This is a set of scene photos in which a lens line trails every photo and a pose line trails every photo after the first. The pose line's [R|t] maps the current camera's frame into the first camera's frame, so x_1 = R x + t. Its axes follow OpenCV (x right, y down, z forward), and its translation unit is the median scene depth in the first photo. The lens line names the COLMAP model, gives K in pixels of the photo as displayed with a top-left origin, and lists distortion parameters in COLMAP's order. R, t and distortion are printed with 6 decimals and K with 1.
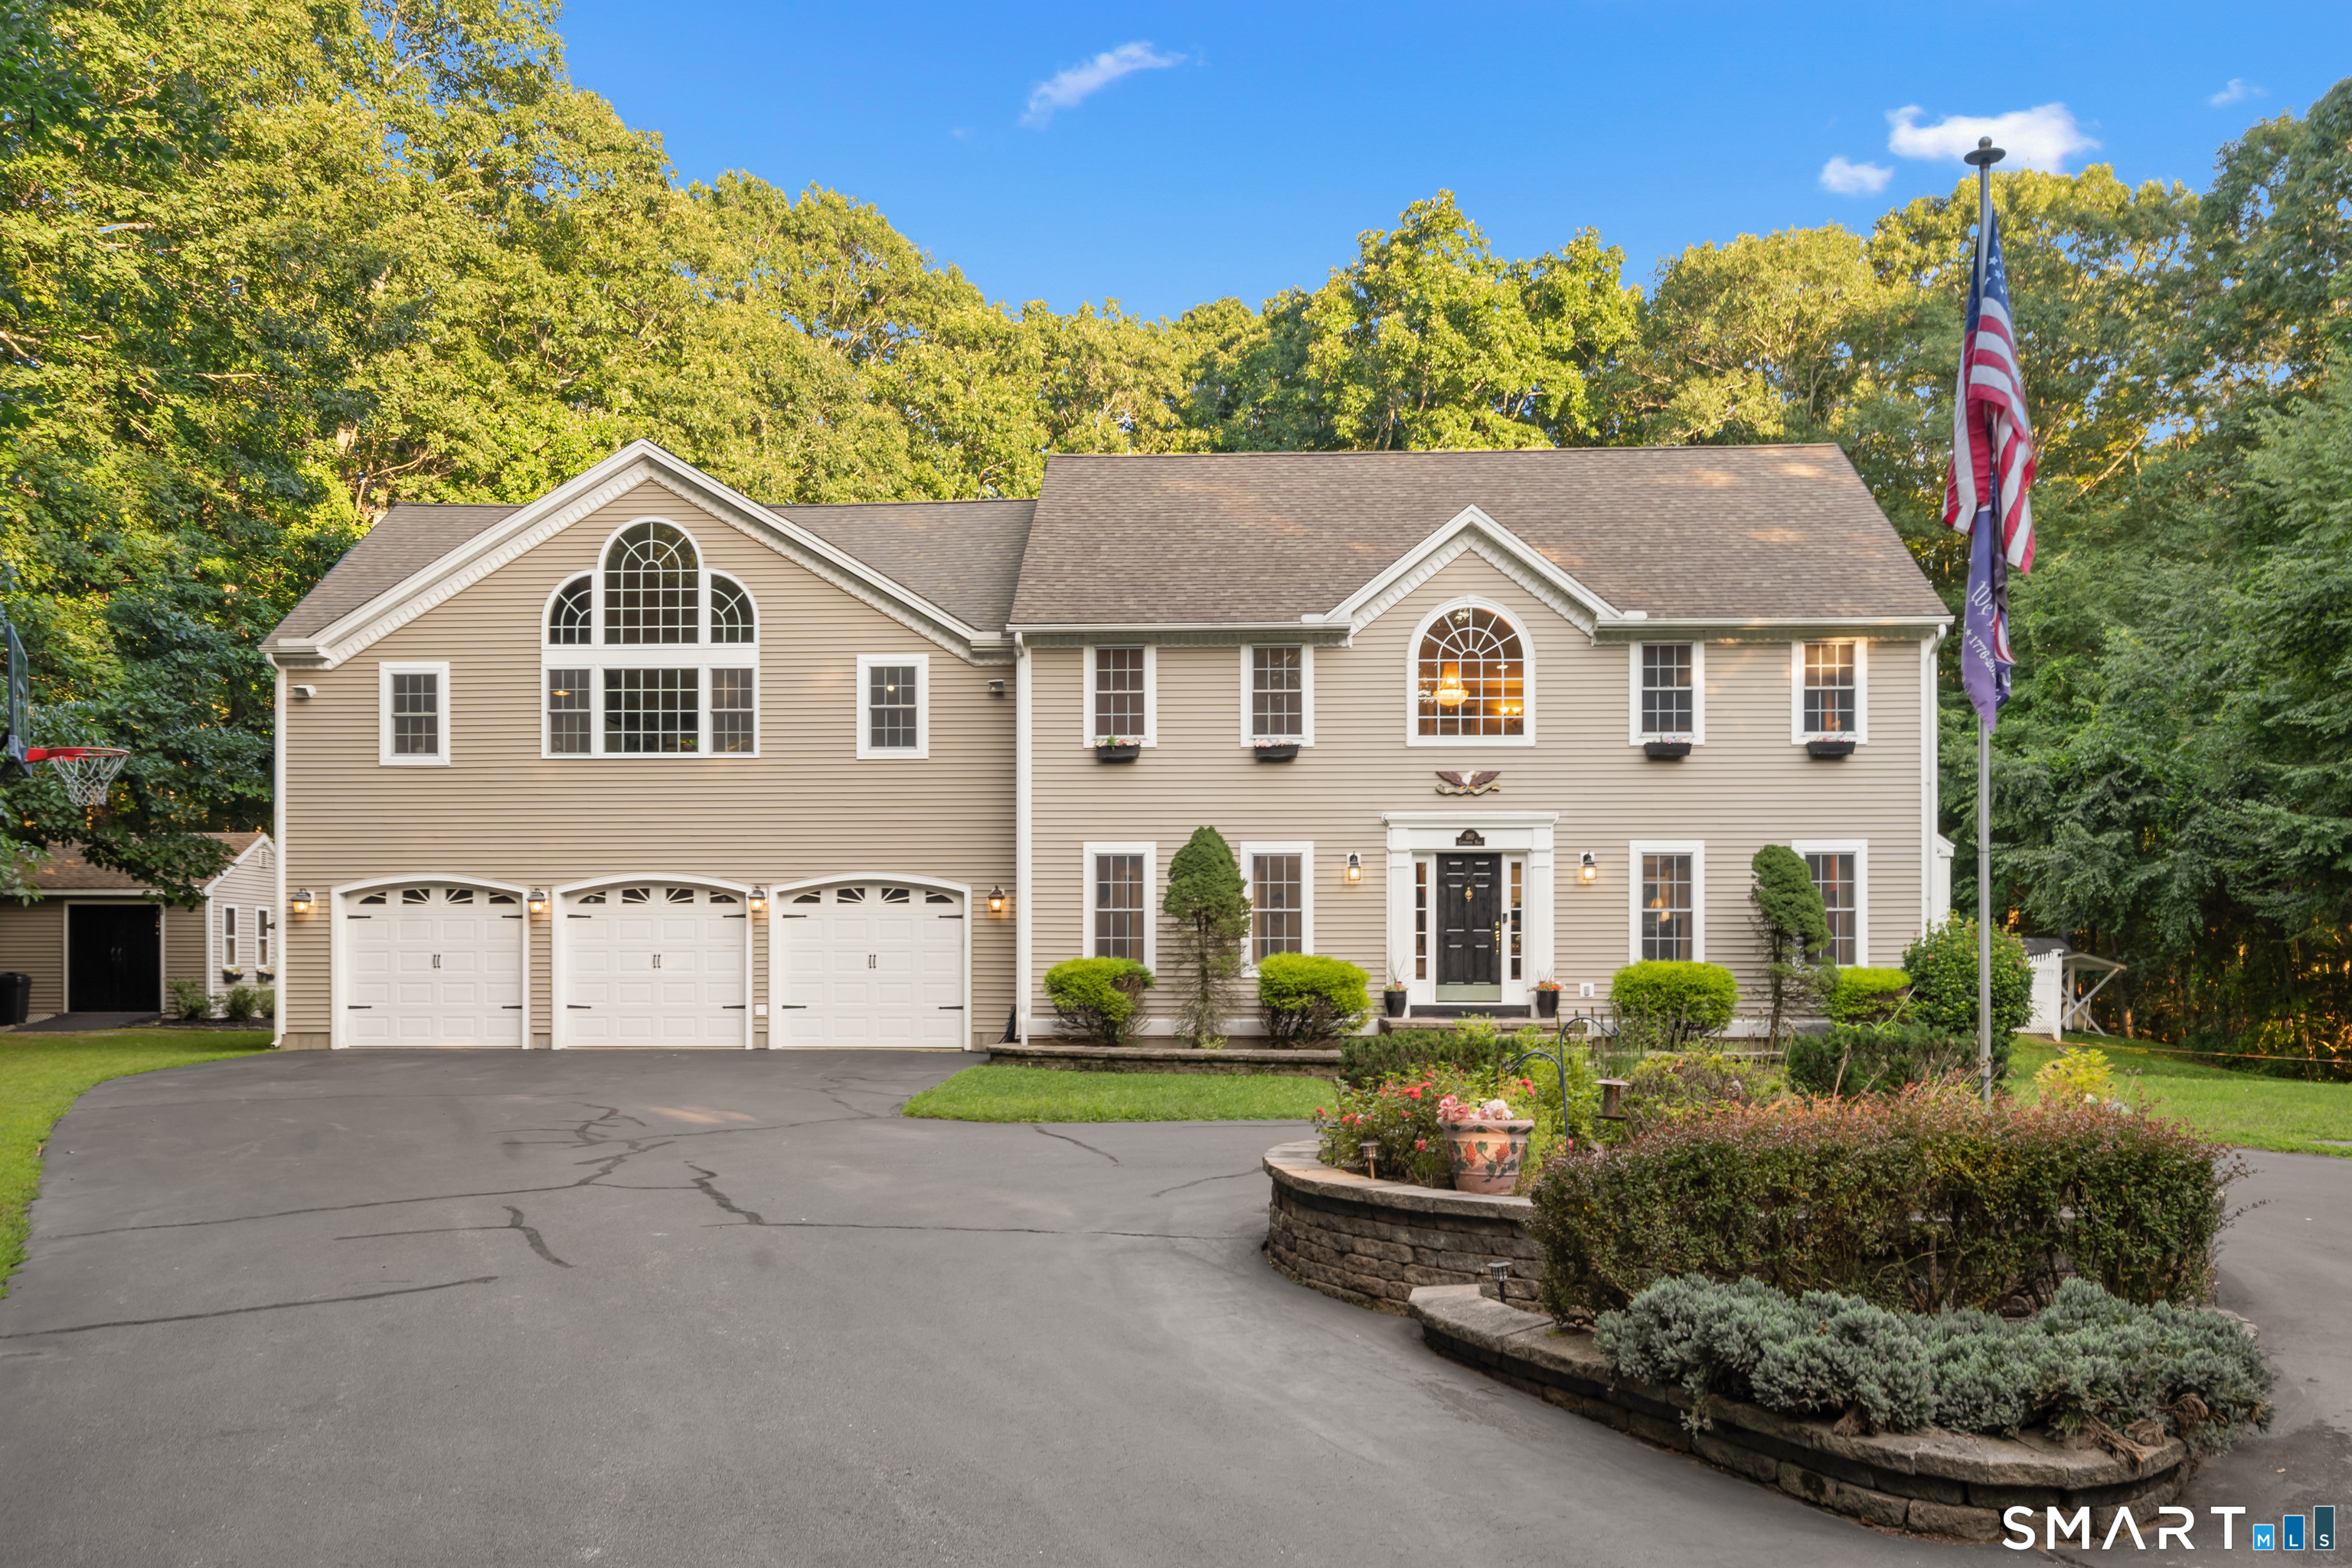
lens RADIAL K [[1861.0, 0, 1176.1], [0, 1861.0, 950.0], [0, 0, 1]] dist [0.001941, 0.003111]
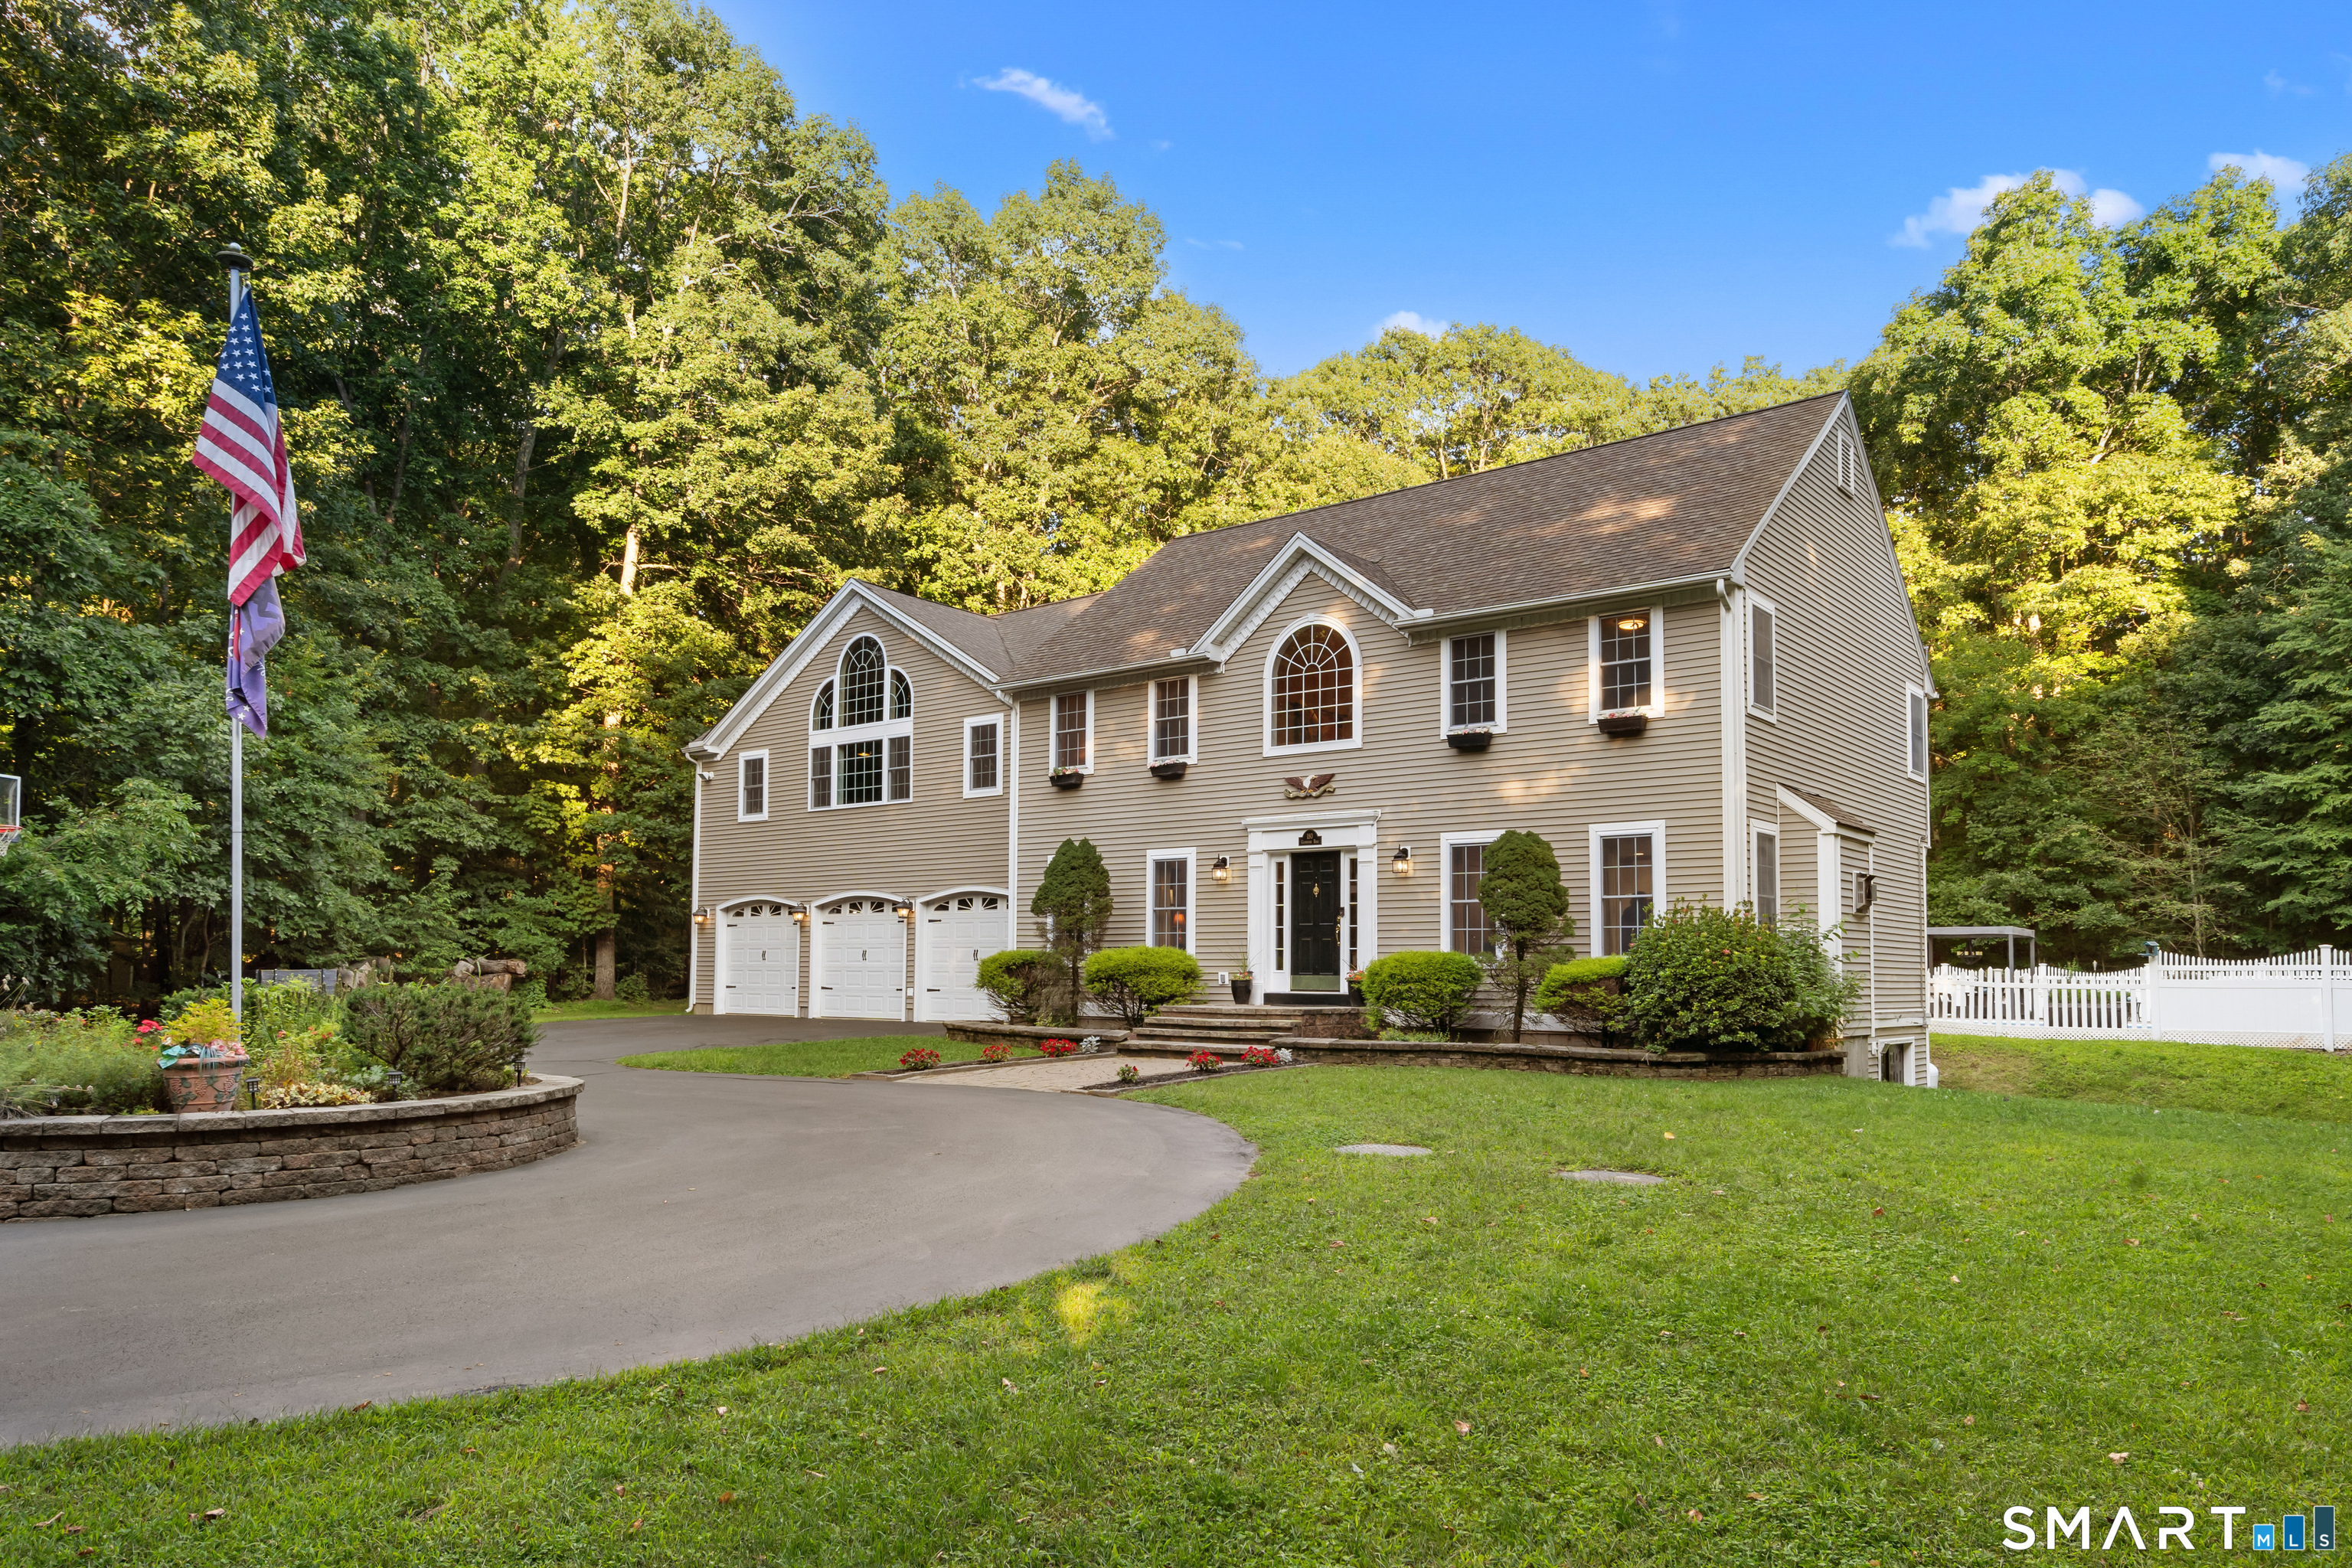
lens RADIAL K [[1577.5, 0, 1175.3], [0, 1577.5, 850.9], [0, 0, 1]] dist [-0.002888, -0.002189]
pose [[0.798448, -0.040573, -0.600695, 0.638329], [-0.003866, 0.997361, -0.072504, 0.013466], [0.602052, 0.060213, 0.796184, 0.230195]]
